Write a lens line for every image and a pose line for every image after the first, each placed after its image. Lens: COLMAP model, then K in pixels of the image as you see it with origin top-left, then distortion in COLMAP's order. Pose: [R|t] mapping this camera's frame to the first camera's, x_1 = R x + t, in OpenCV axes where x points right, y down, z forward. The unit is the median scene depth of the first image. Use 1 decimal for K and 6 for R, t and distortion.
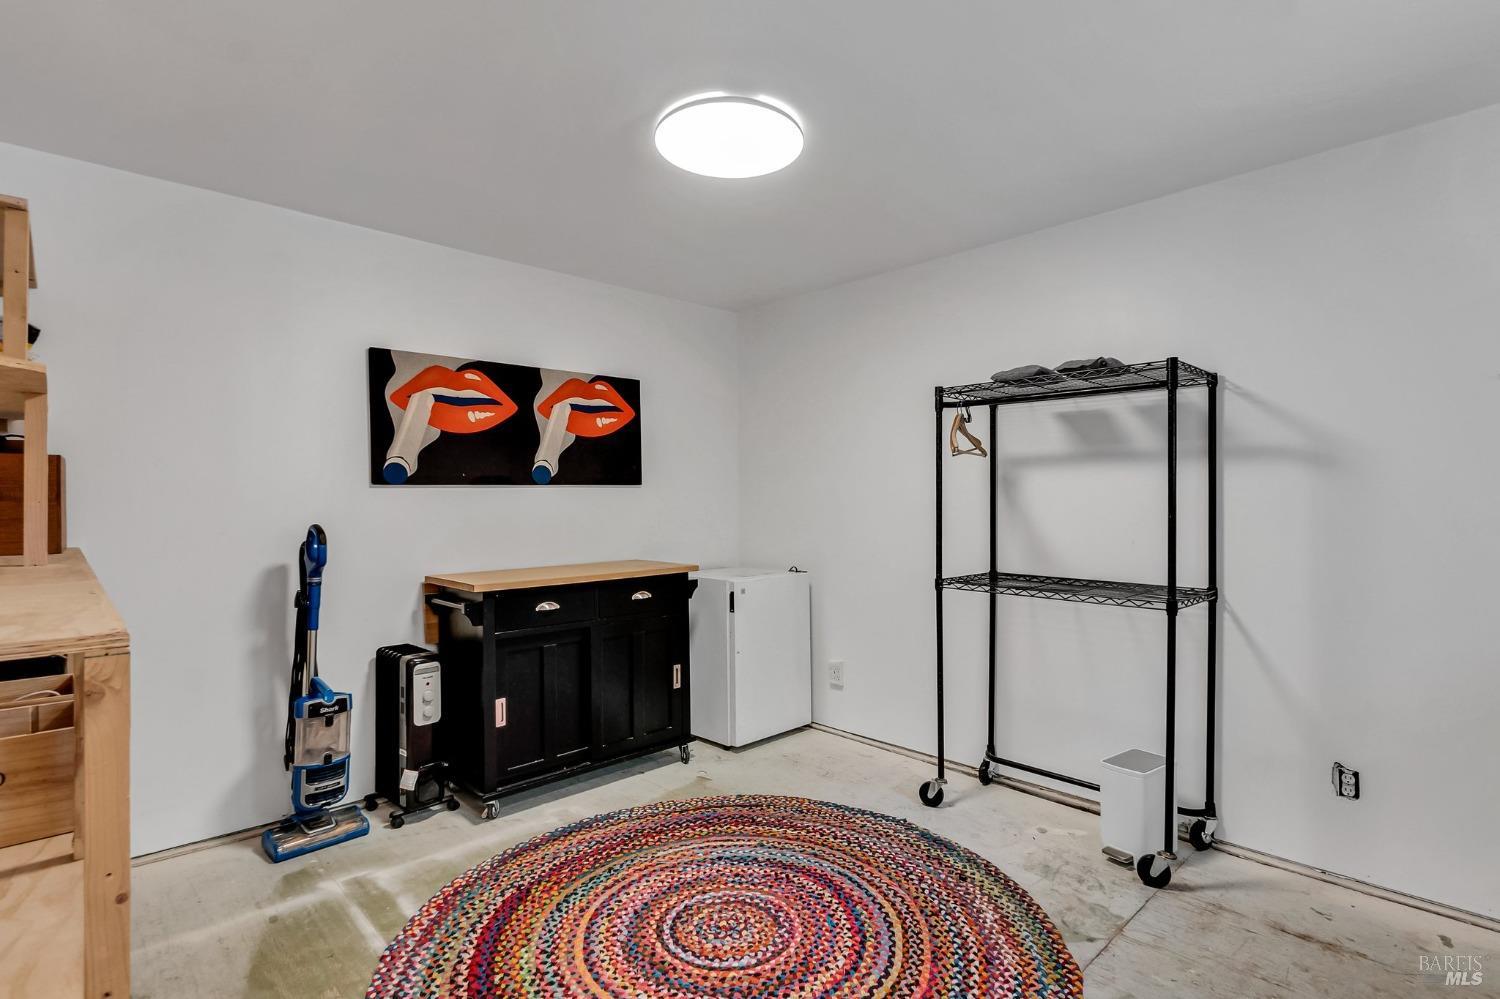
lens RADIAL K [[760.6, 0, 750.0], [0, 760.6, 499.5], [0, 0, 1]] dist [-0.003294, -0.000567]
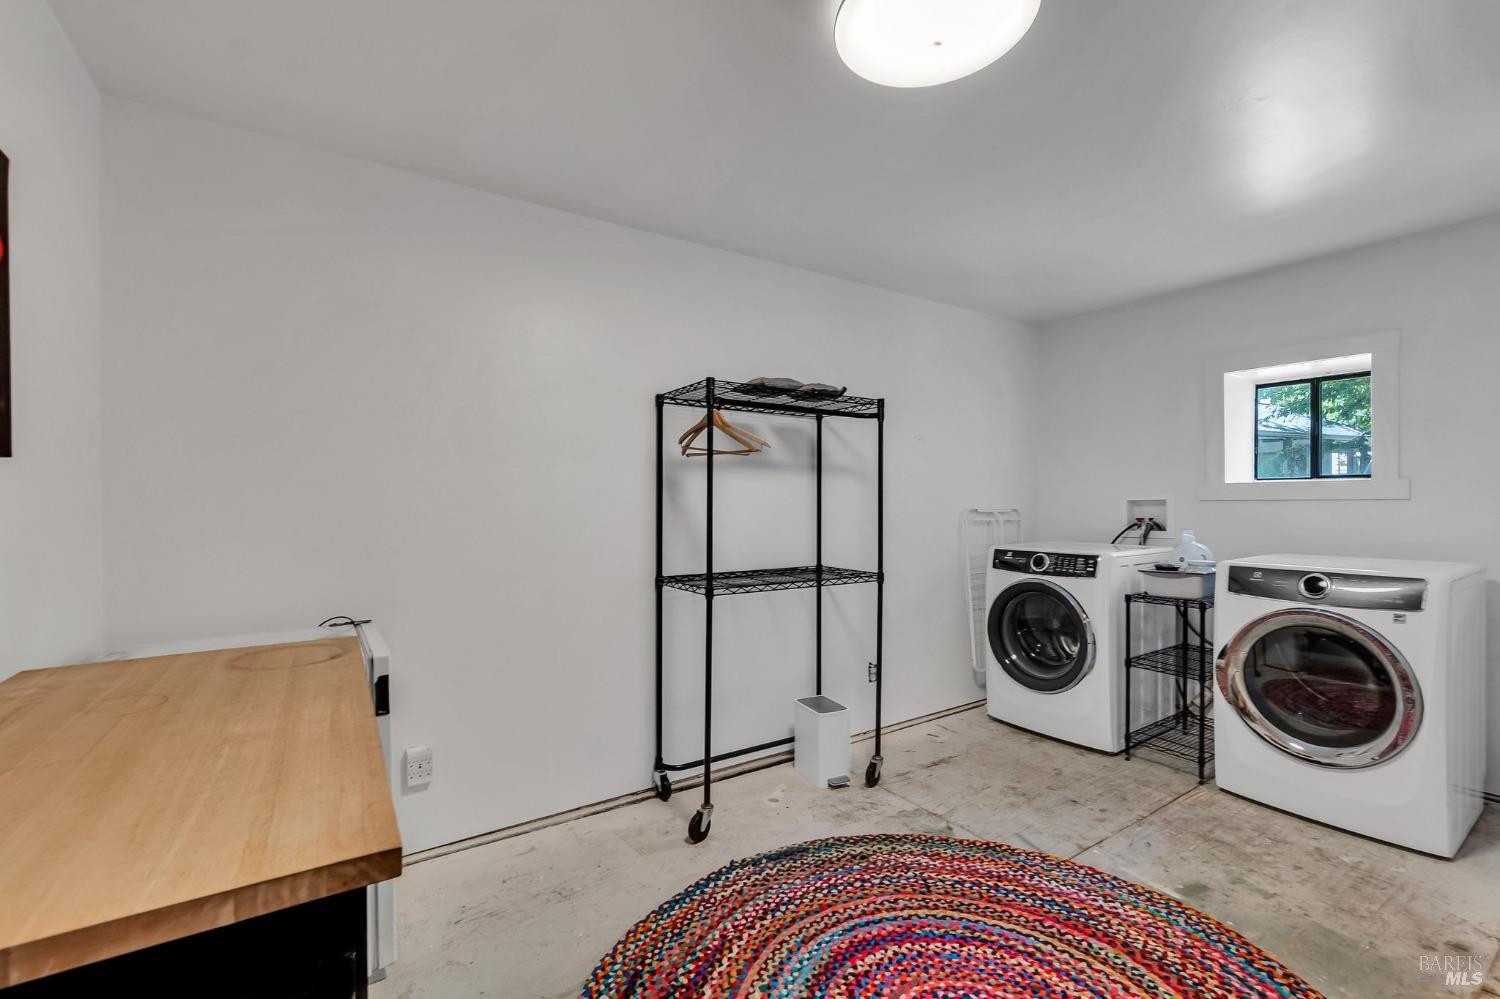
lens RADIAL K [[651.4, 0, 762.2], [0, 651.4, 504.1], [0, 0, 1]] dist [-0.006352, -0.000137]
pose [[0.151553, 0.007052, 0.988424, -0.593294], [0.011961, 0.999888, -0.008967, 0.013976], [-0.988377, 0.013181, 0.151452, 0.926813]]
